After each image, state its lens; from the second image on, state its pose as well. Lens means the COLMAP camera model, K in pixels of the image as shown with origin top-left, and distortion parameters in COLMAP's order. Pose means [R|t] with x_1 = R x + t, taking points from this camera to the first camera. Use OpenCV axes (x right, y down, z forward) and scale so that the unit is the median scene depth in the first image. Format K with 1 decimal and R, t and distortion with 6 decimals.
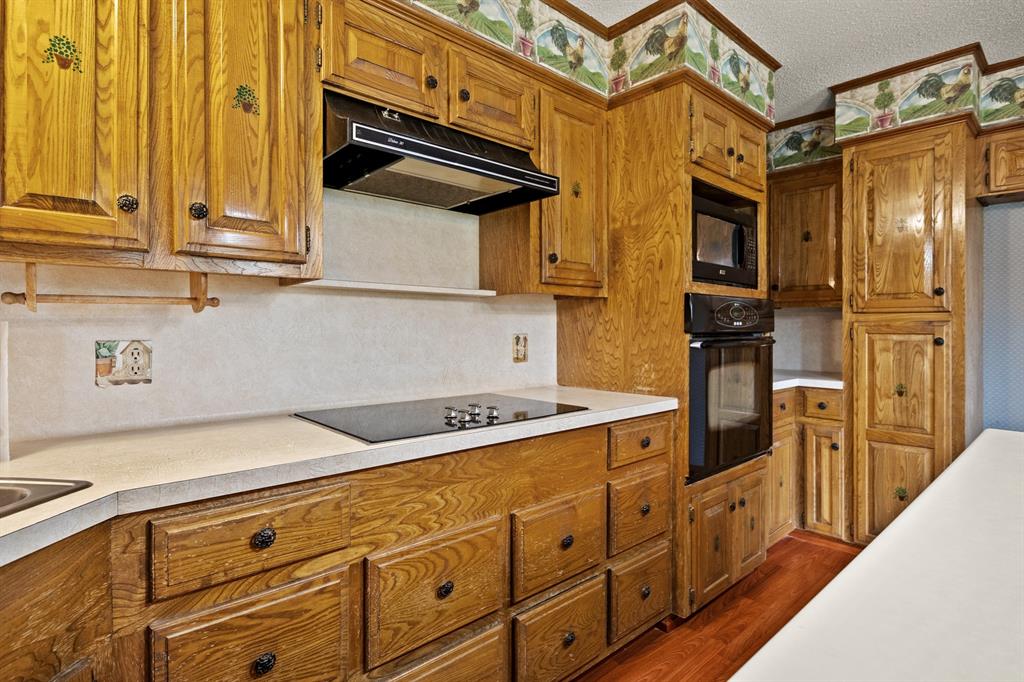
lens RADIAL K [[515.9, 0, 505.2], [0, 515.9, 328.3], [0, 0, 1]] dist [-0.007296, -0.001045]
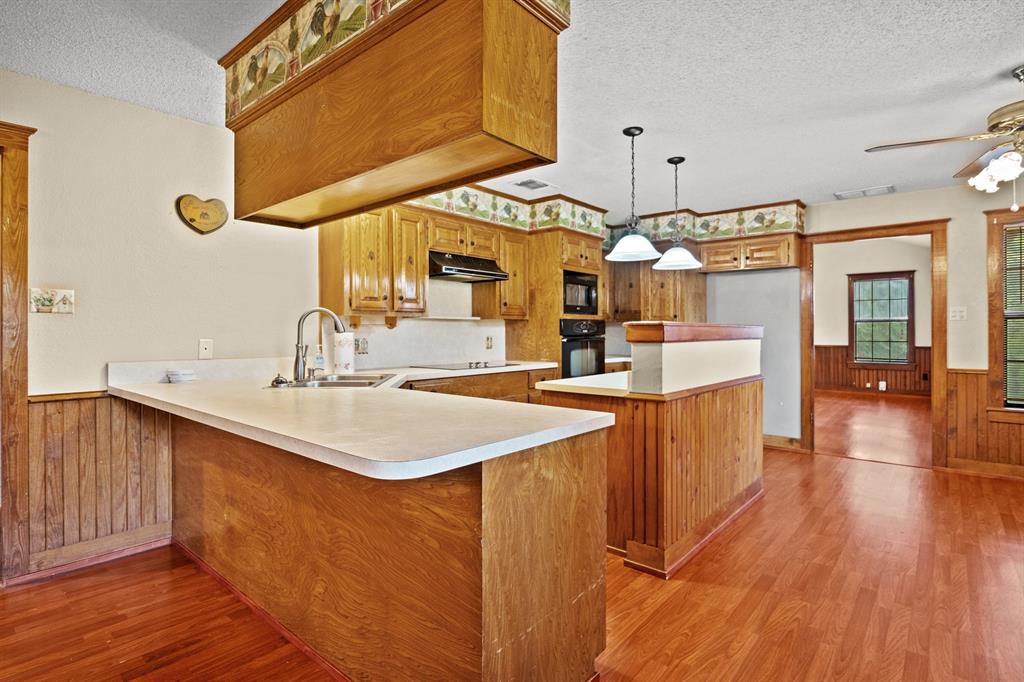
lens RADIAL K [[515.9, 0, 504.6], [0, 515.9, 330.0], [0, 0, 1]] dist [-0.007296, -0.001045]
pose [[0.991345, -0.003173, 0.131243, -0.213130], [0.003695, 0.999986, -0.003733, -0.007220], [-0.131229, 0.004185, 0.991343, -1.291796]]
